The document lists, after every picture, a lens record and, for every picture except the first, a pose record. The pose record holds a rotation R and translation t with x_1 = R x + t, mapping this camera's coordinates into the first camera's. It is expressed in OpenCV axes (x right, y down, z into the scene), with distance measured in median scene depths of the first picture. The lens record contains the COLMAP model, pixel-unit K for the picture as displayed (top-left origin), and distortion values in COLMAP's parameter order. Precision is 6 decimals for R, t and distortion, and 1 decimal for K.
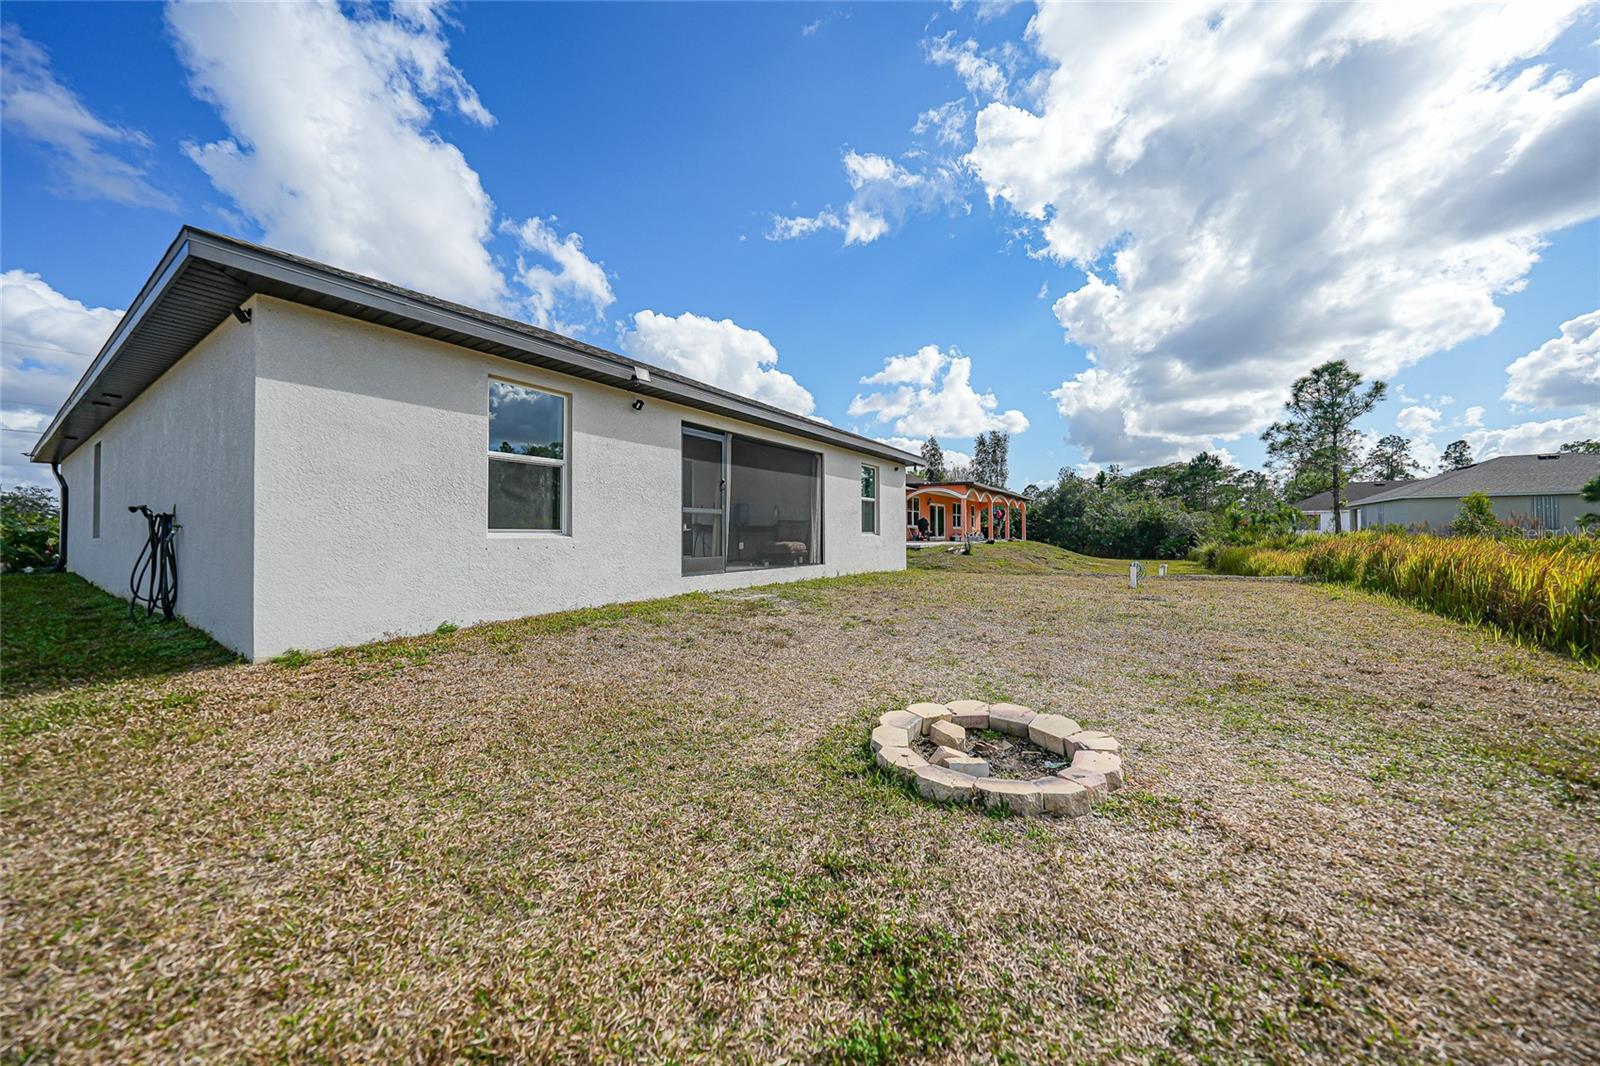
lens RADIAL K [[559.3, 0, 795.0], [0, 559.3, 527.4], [0, 0, 1]] dist [-0.003316, 0.000036]
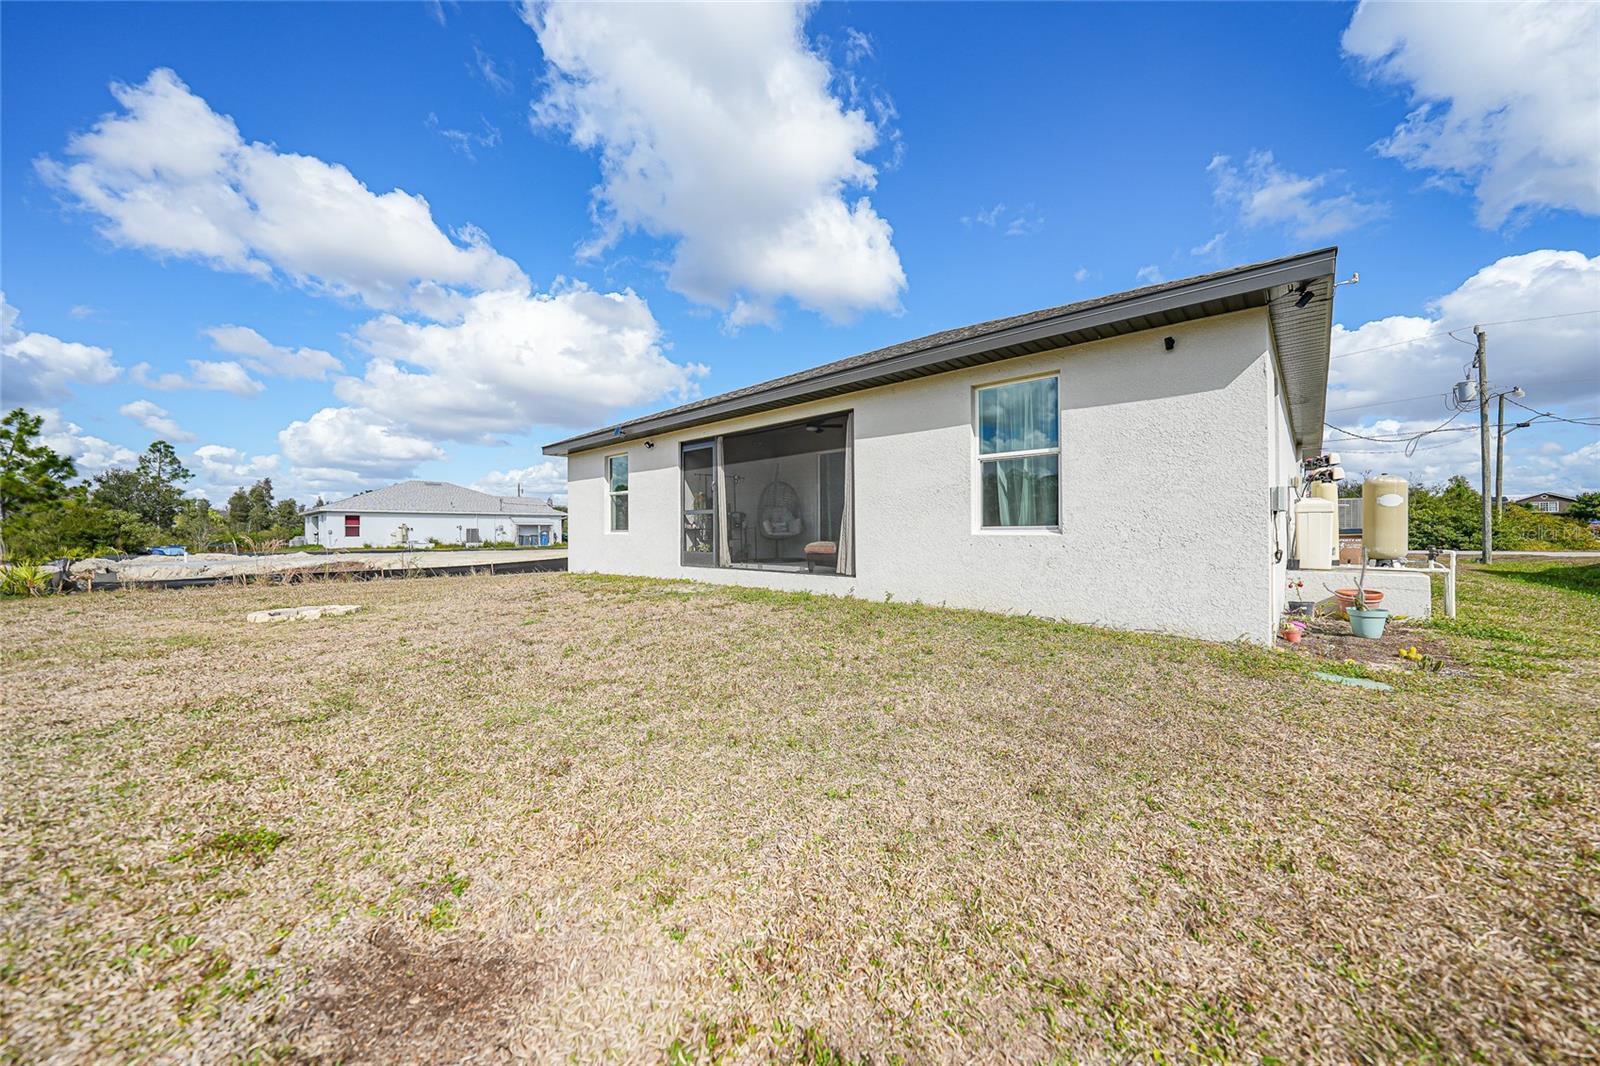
lens RADIAL K [[559.3, 0, 798.3], [0, 559.3, 534.9], [0, 0, 1]] dist [-0.003316, 0.000036]
pose [[-0.141348, 0.008945, -0.989920, 0.752819], [0.008429, 0.999934, 0.007832, 0.009266], [0.989924, -0.007237, -0.141414, 1.064616]]
